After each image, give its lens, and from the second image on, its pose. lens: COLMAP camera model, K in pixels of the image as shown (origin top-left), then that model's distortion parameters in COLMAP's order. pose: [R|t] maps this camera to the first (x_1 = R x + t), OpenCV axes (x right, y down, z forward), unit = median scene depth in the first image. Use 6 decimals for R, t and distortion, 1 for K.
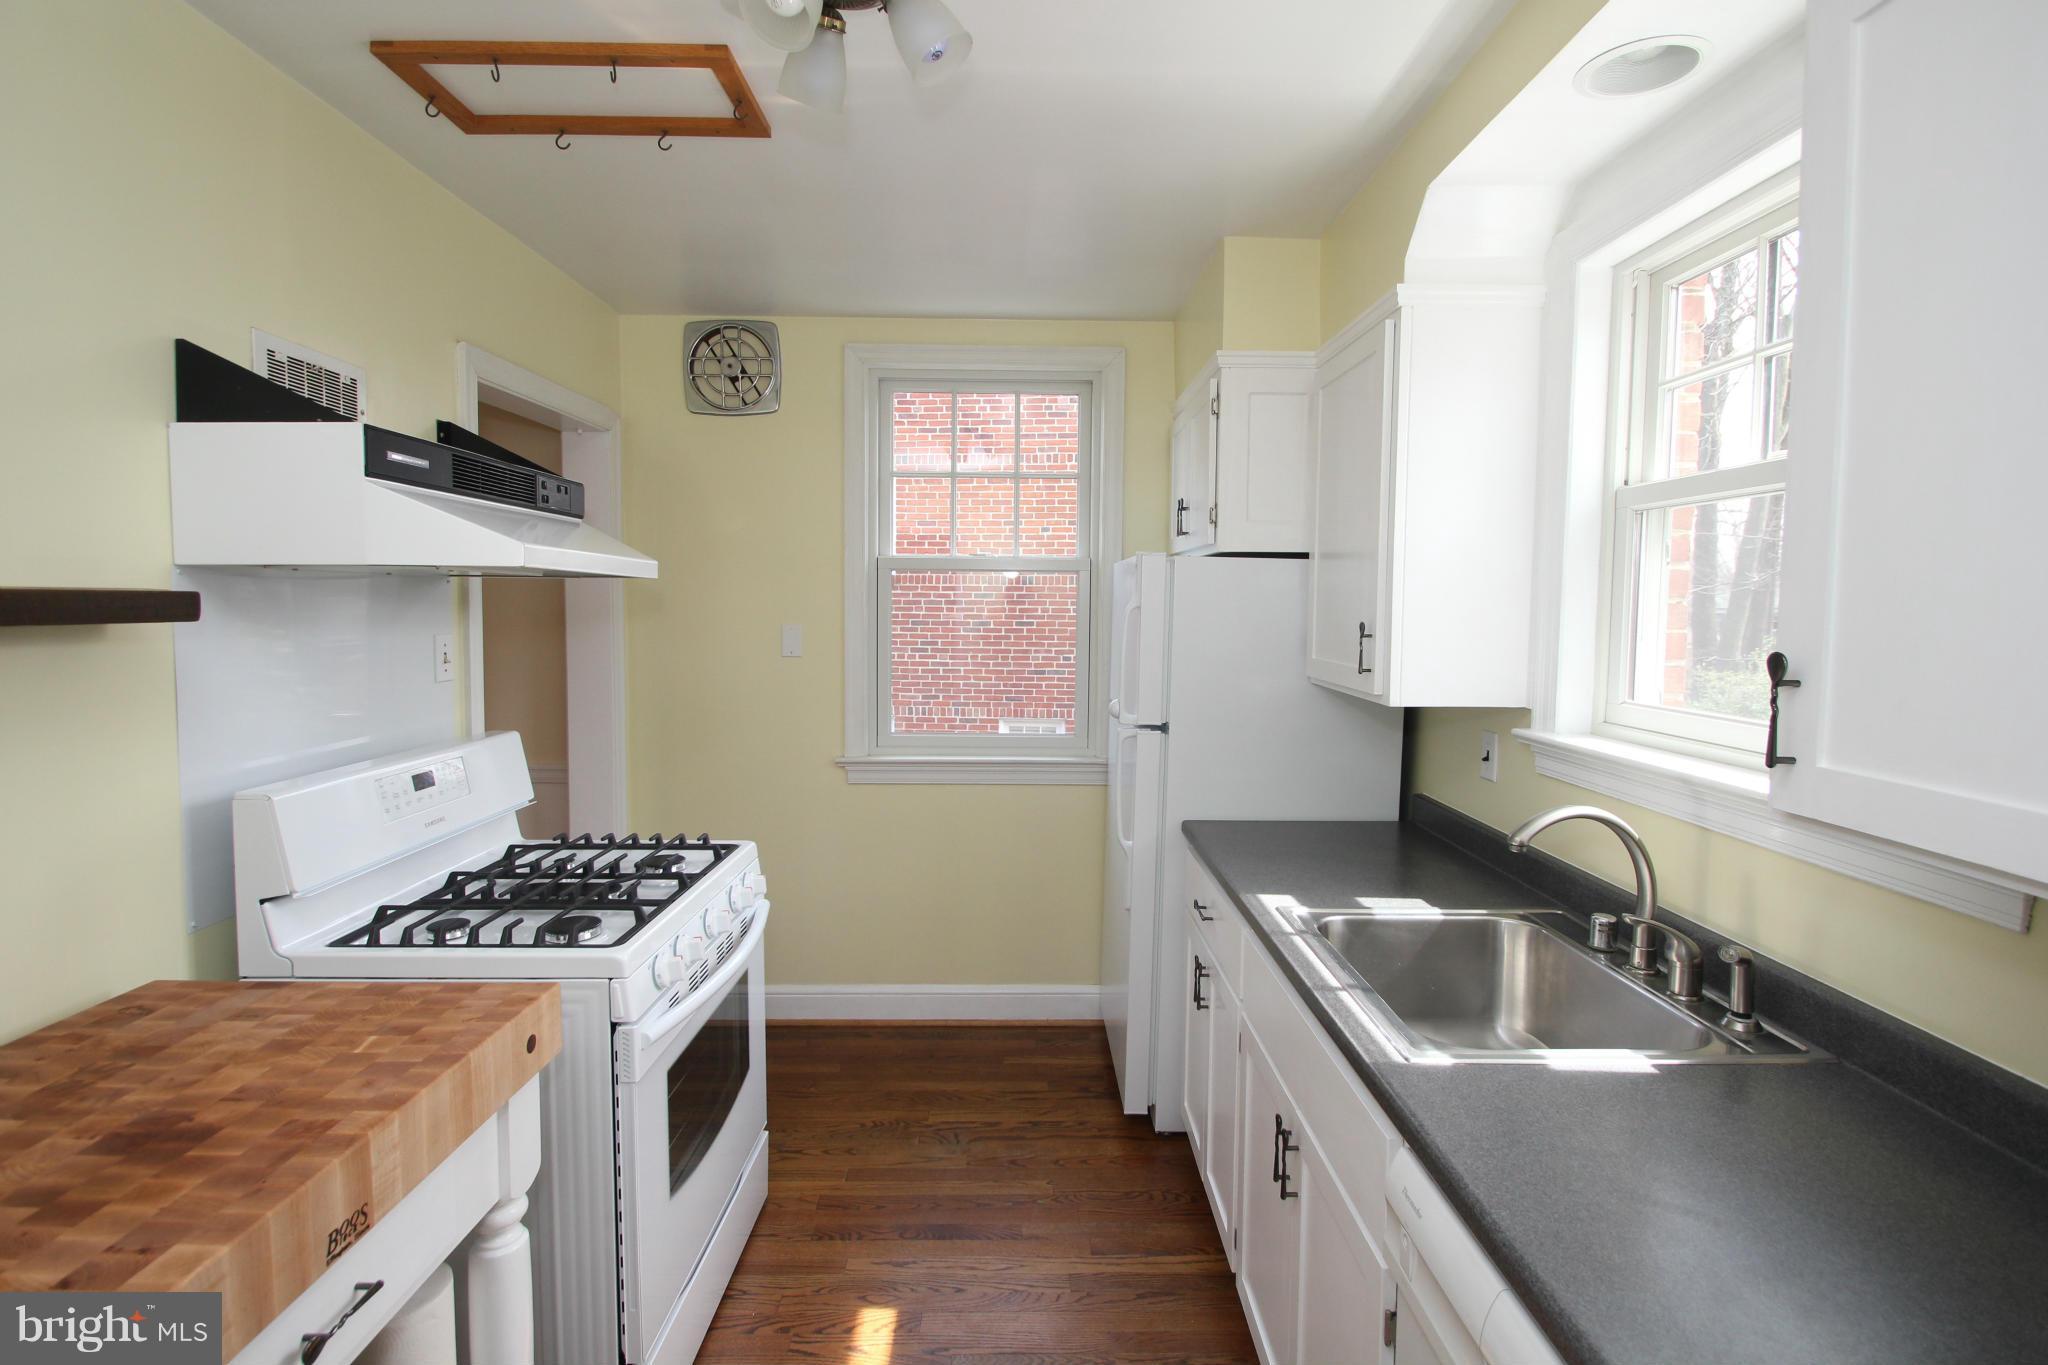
lens RADIAL K [[995.3, 0, 1030.9], [0, 995.3, 692.3], [0, 0, 1]] dist [0.013819, -0.017485]
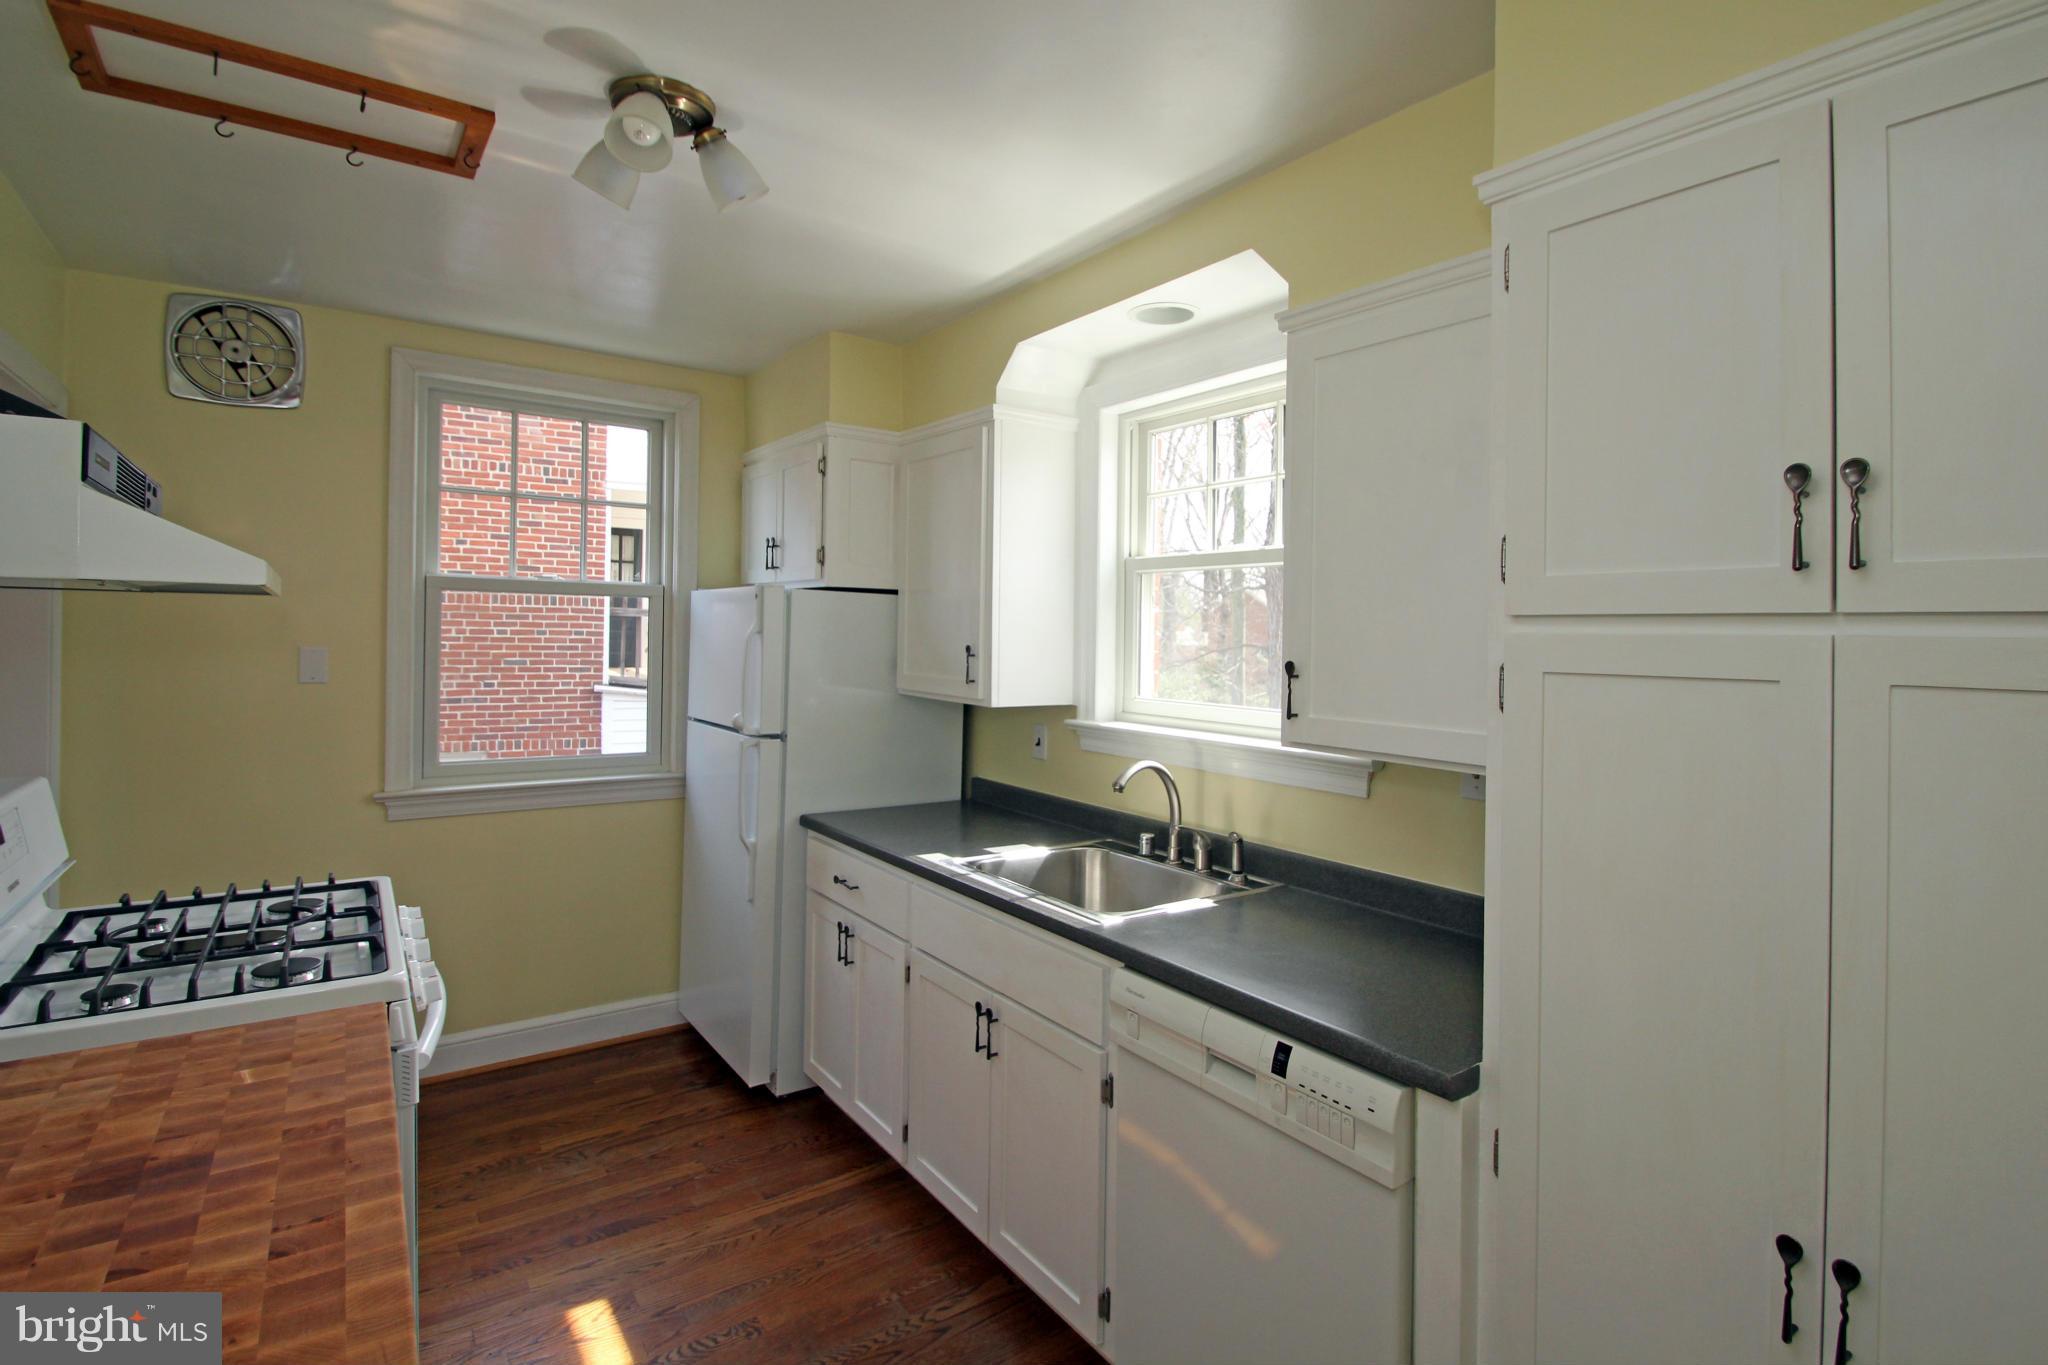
lens RADIAL K [[1005.7, 0, 1029.2], [0, 1005.7, 672.3], [0, 0, 1]] dist [0.018415, -0.023382]
pose [[0.824274, -0.013591, 0.566028, -0.365920], [0.038246, 0.998765, -0.031715, 0.011986], [-0.564897, 0.047790, 0.823776, -0.160170]]
